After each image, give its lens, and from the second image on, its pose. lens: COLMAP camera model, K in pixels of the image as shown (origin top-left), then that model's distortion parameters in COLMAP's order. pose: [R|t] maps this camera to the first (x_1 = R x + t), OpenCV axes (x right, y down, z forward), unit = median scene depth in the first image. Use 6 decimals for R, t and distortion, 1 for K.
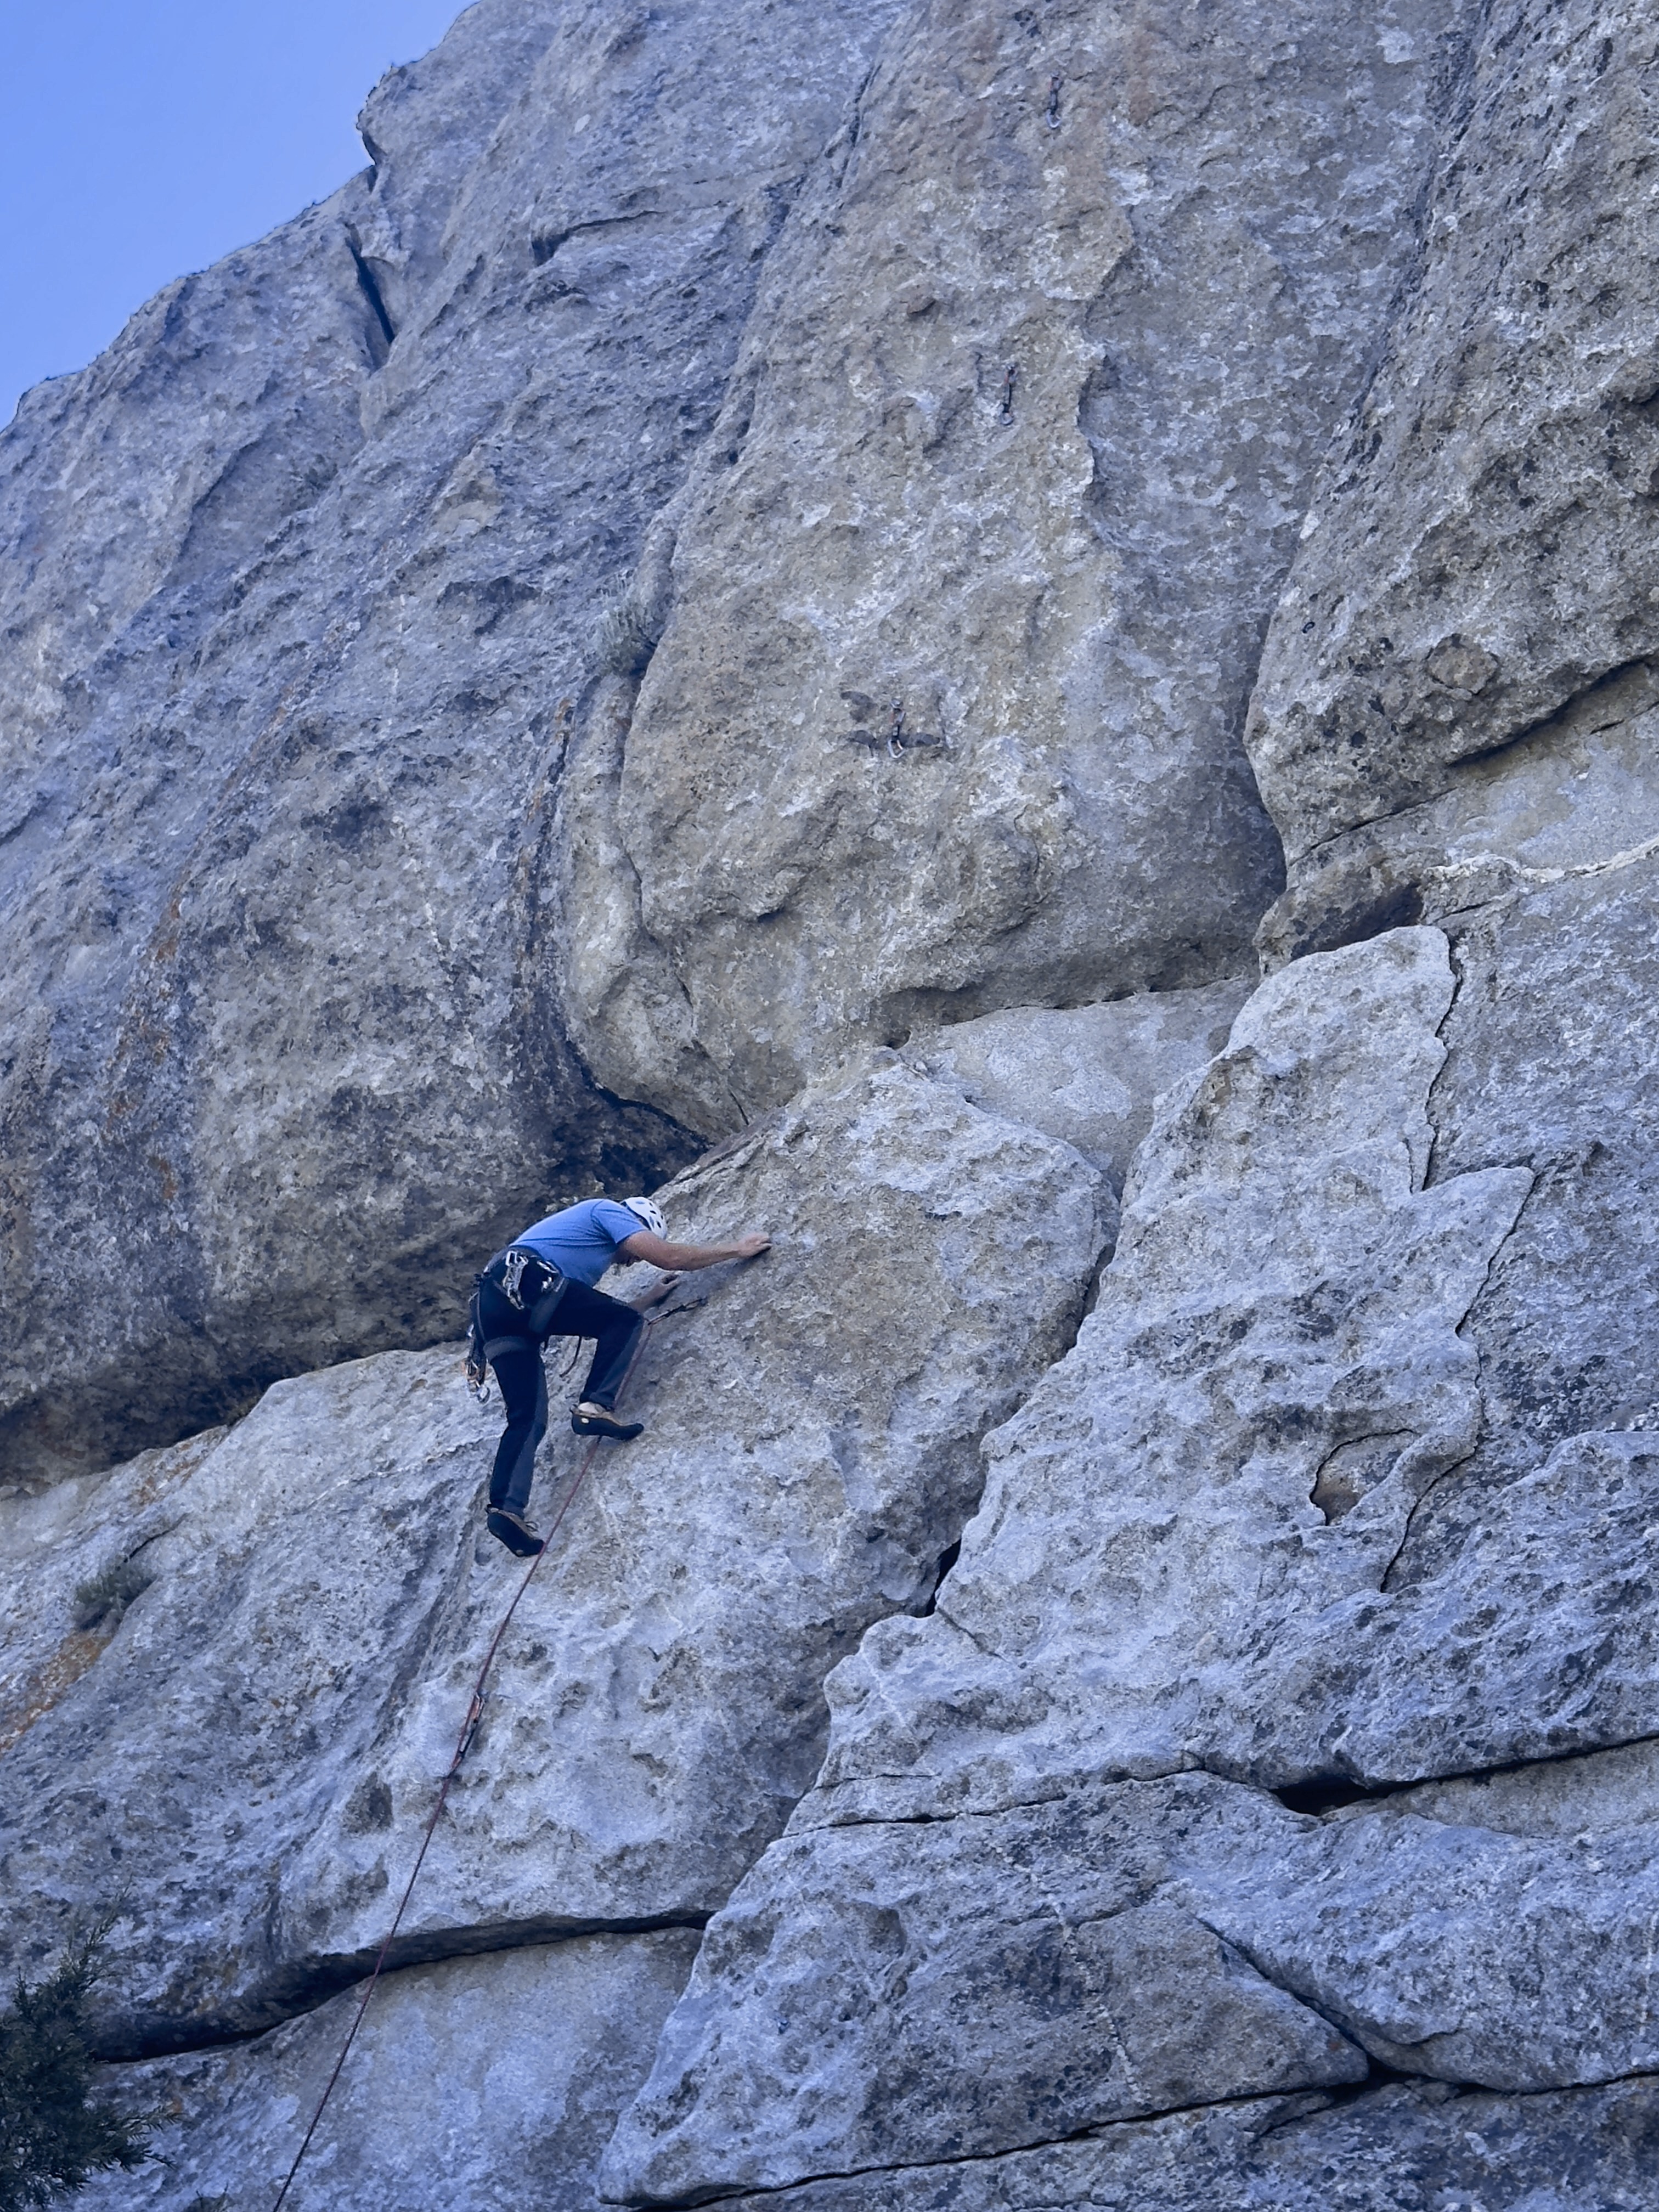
lens RADIAL K [[3934.2, 0, 822.4], [0, 3934.2, 1116.9], [0, 0, 1]] dist [0.145510, -0.019176]
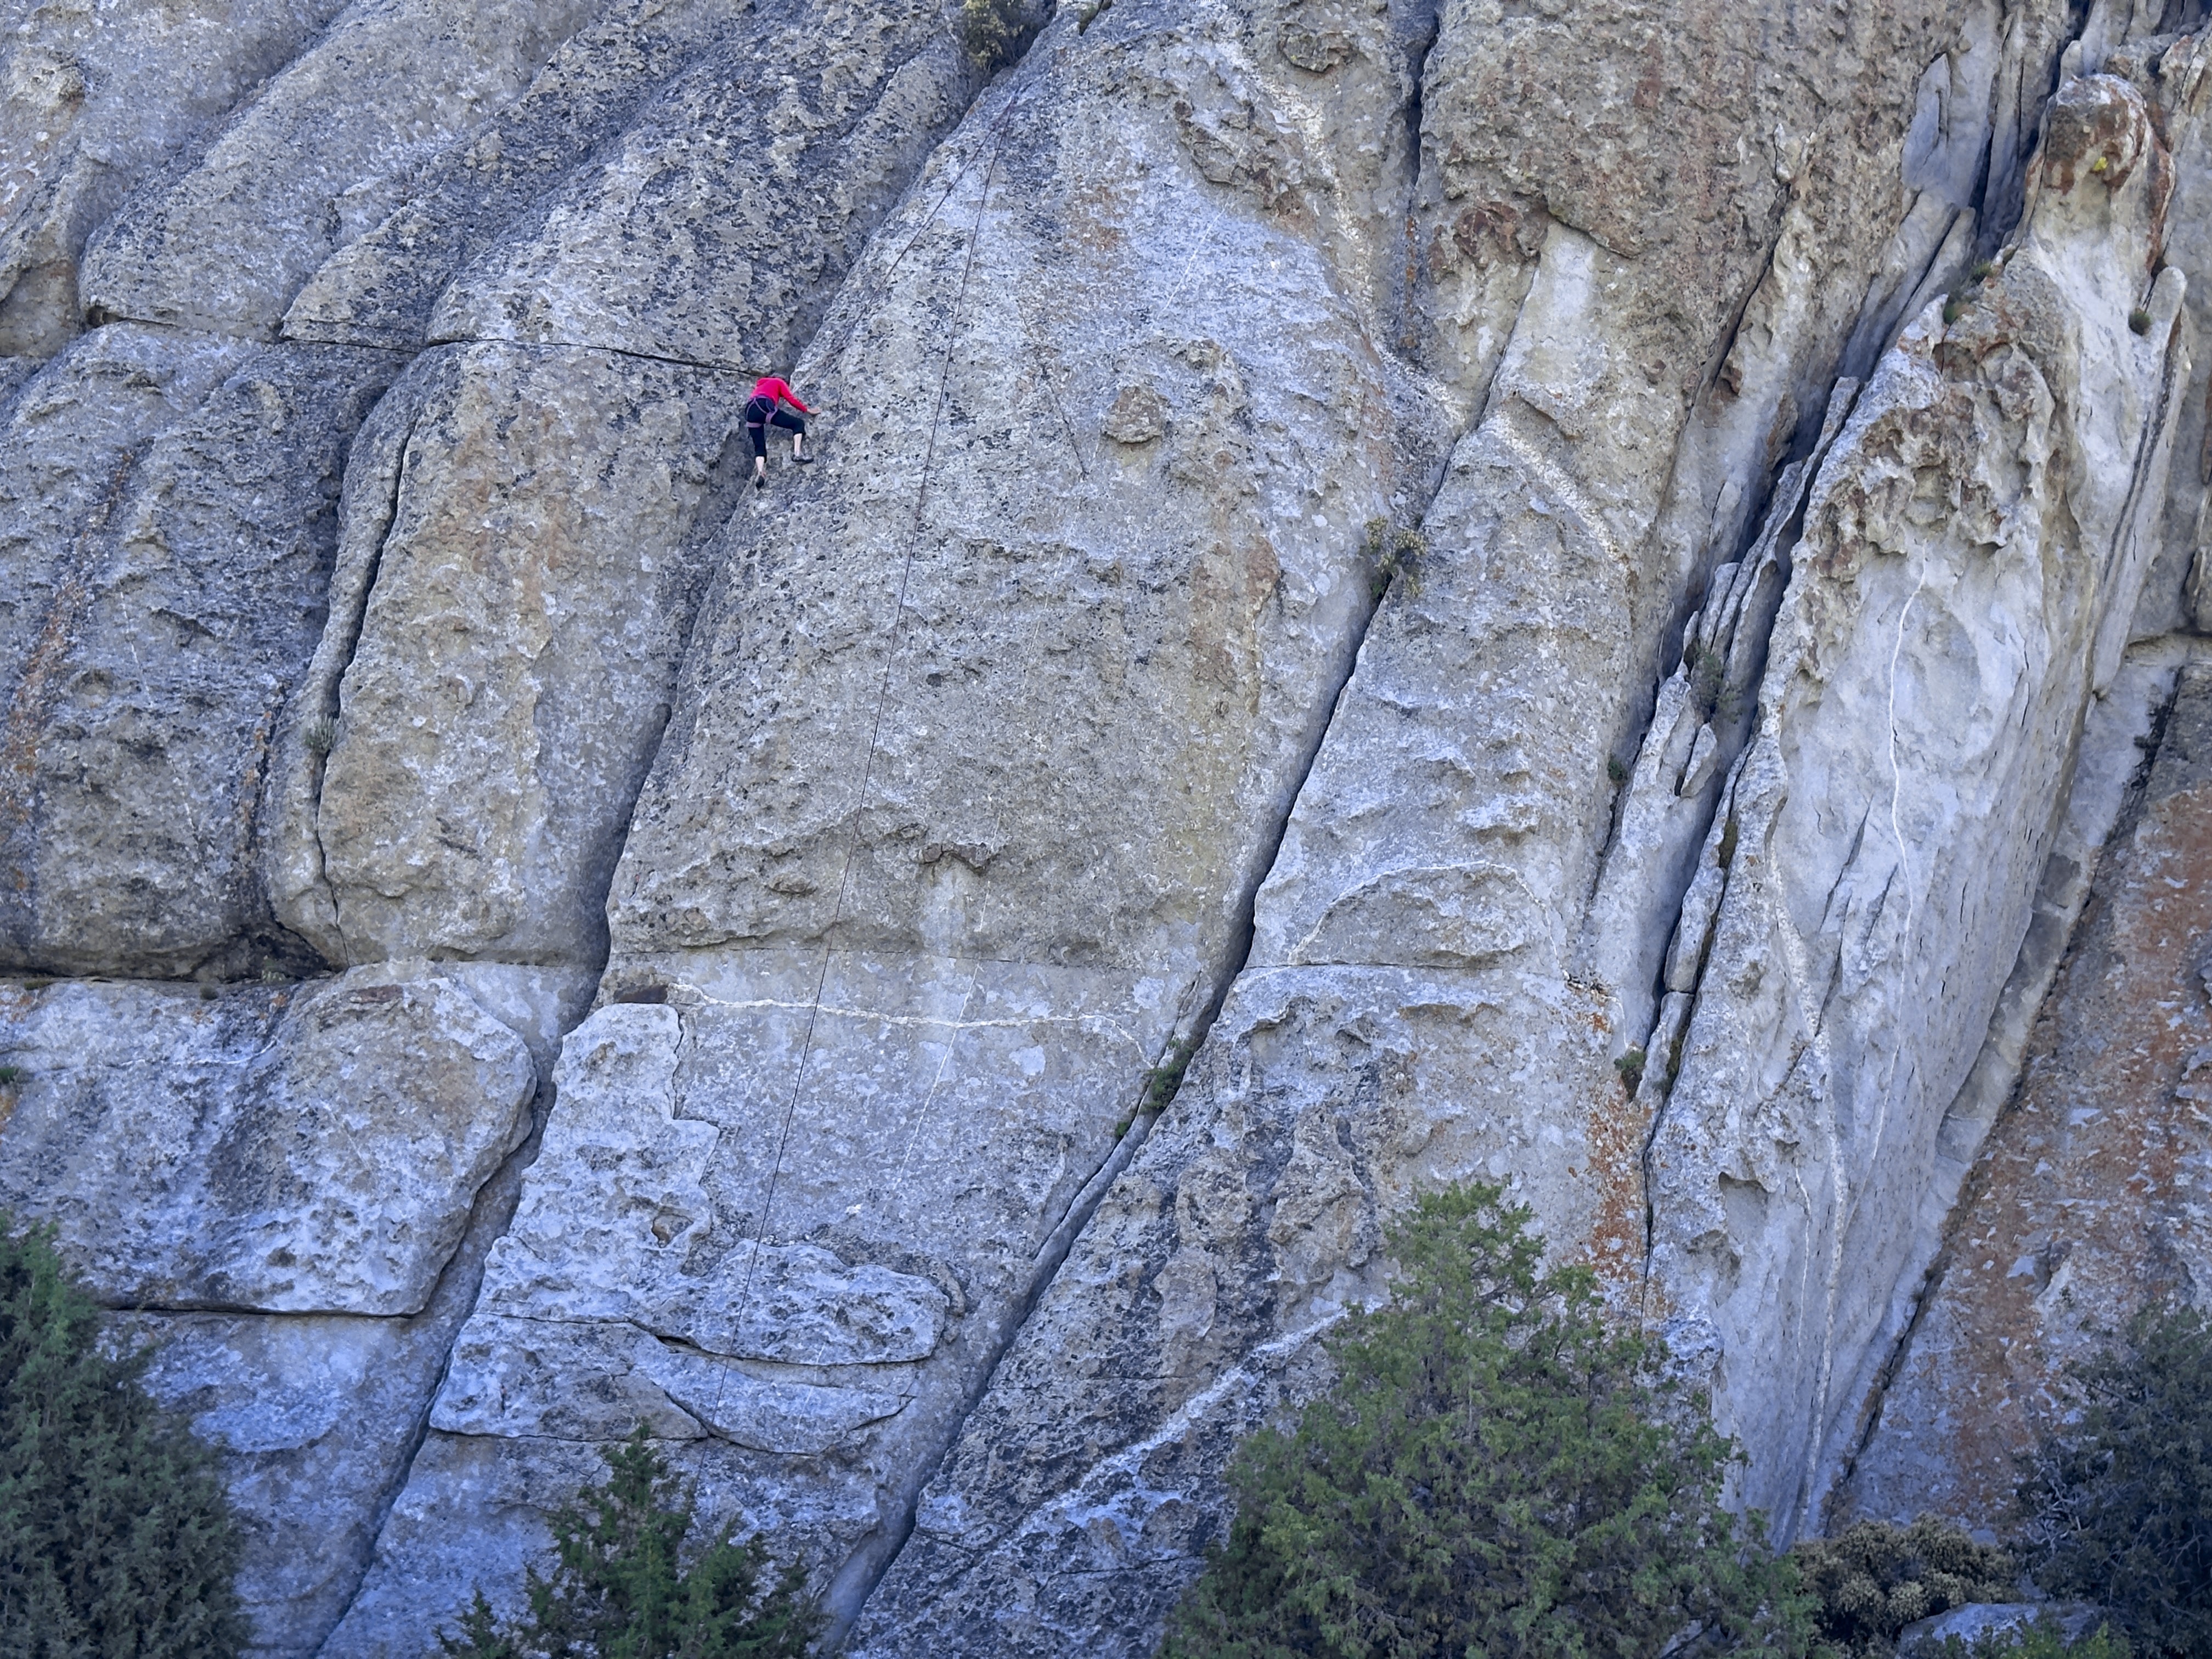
lens RADIAL K [[3145.8, 0, 1106.0], [0, 3145.8, 829.5], [0, 0, 1]] dist [0.150503, -0.130109]
pose [[0.752639, 0.150719, 0.640951, -1.046529], [-0.313295, 0.938166, 0.147280, -0.570016], [-0.579121, -0.311655, 0.753319, -0.881685]]
